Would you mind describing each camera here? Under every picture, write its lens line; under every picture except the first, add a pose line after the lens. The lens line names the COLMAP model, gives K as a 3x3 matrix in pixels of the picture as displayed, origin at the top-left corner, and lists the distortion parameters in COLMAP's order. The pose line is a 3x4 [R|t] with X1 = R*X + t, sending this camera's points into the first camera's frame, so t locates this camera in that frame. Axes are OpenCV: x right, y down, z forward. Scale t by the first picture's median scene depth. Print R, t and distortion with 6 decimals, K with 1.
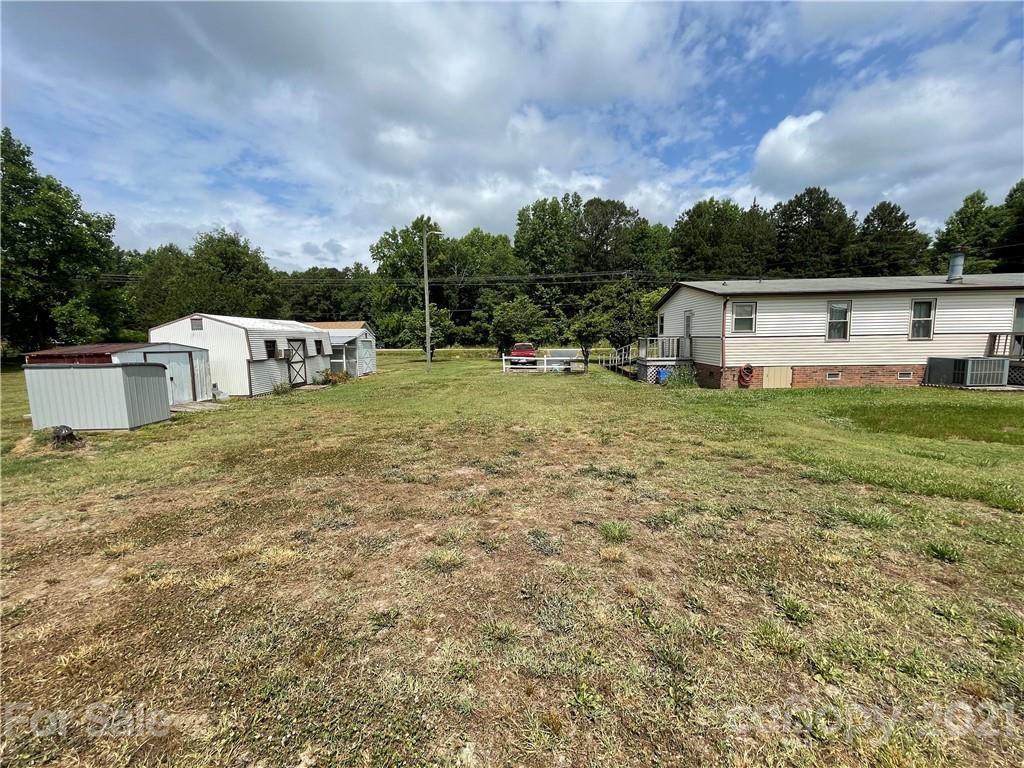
lens RADIAL K [[412.7, 0, 511.2], [0, 412.7, 384.0], [0, 0, 1]] dist [-0.008440, 0.003165]
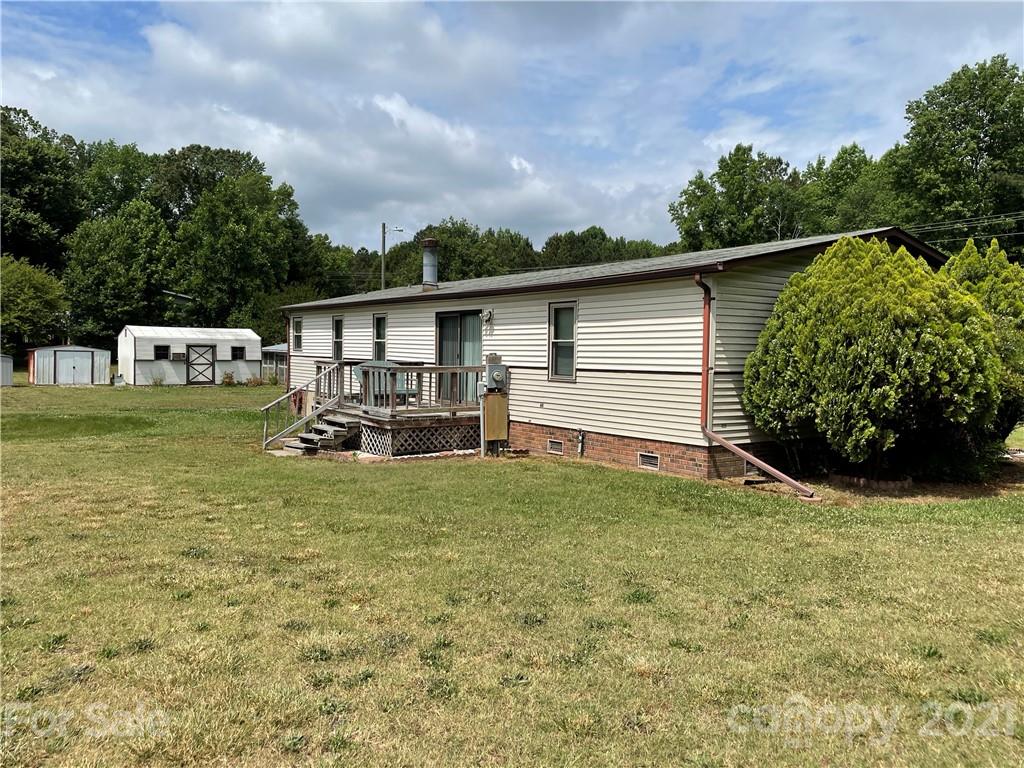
lens RADIAL K [[744.3, 0, 512.0], [0, 744.3, 384.0], [0, 0, 1]] dist [0.060938, -0.140735]
pose [[0.574413, 0.072293, -0.815367, 1.770443], [-0.116323, 0.993193, 0.006112, -0.113686], [0.810258, 0.091335, 0.578912, 0.473083]]
